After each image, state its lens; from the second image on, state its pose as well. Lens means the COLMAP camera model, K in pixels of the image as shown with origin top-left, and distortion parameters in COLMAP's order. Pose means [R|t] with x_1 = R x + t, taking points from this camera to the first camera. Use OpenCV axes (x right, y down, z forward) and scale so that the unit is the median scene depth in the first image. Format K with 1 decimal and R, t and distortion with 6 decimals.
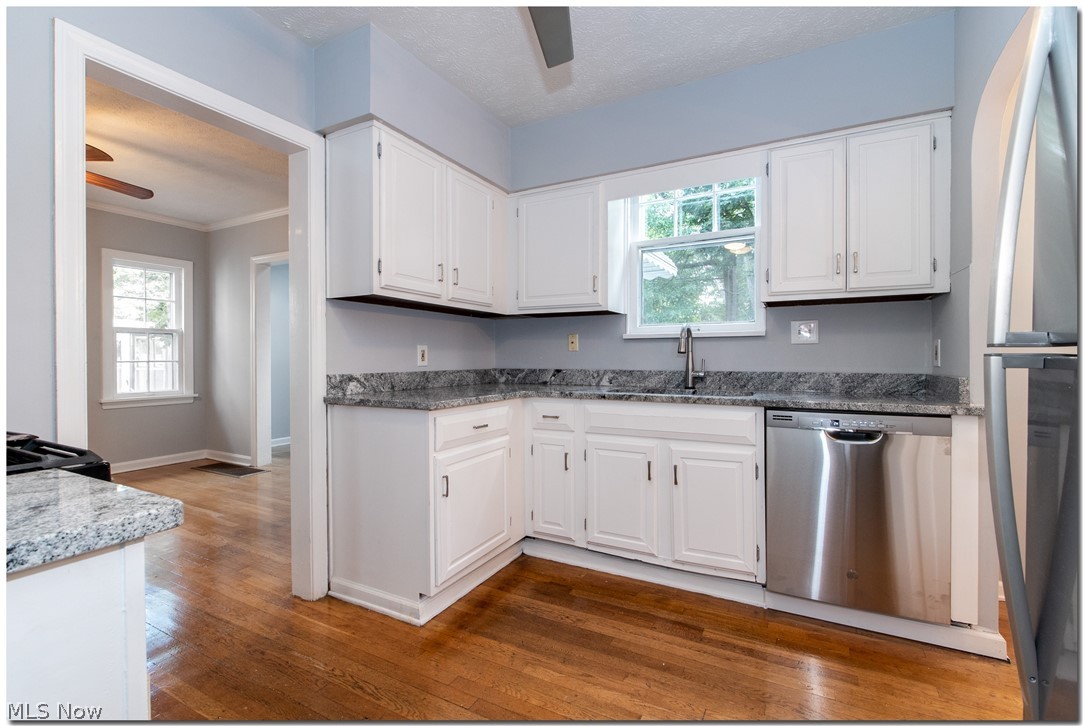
lens RADIAL K [[496.3, 0, 544.1], [0, 496.3, 359.4], [0, 0, 1]] dist [0.012841, -0.001645]
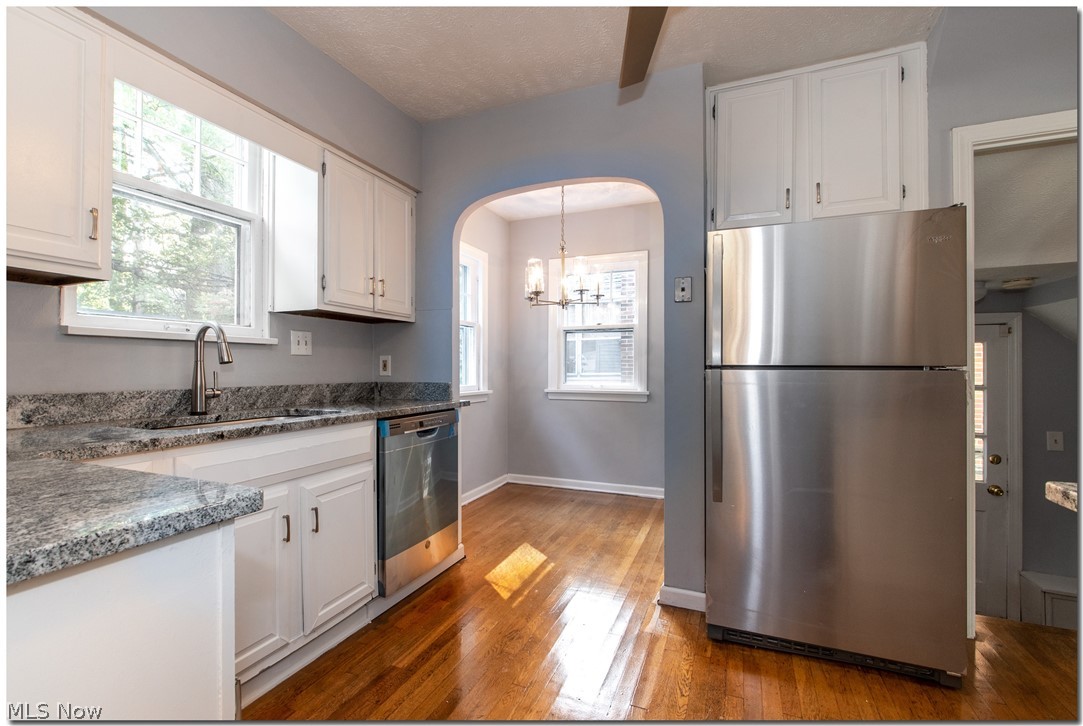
lens RADIAL K [[496.3, 0, 538.4], [0, 496.3, 366.2], [0, 0, 1]] dist [0.012841, -0.001645]
pose [[-0.095771, 0.003171, 0.995398, -0.507374], [0.002955, 0.999991, -0.002901, -0.005892], [-0.995399, 0.002664, -0.095780, 0.668175]]
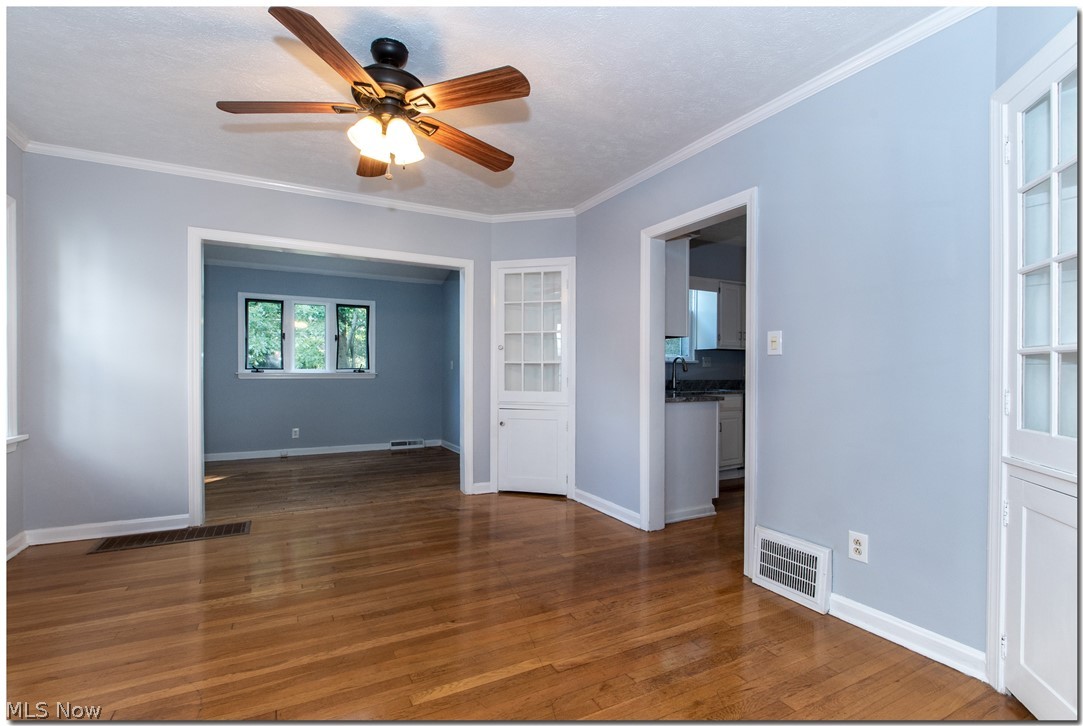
lens RADIAL K [[496.3, 0, 537.9], [0, 496.3, 372.4], [0, 0, 1]] dist [0.012841, -0.001645]
pose [[0.549228, 0.006649, 0.835646, -1.848418], [-0.004335, 0.999978, -0.005107, 0.004768], [-0.835661, -0.000818, 0.549245, 0.432999]]
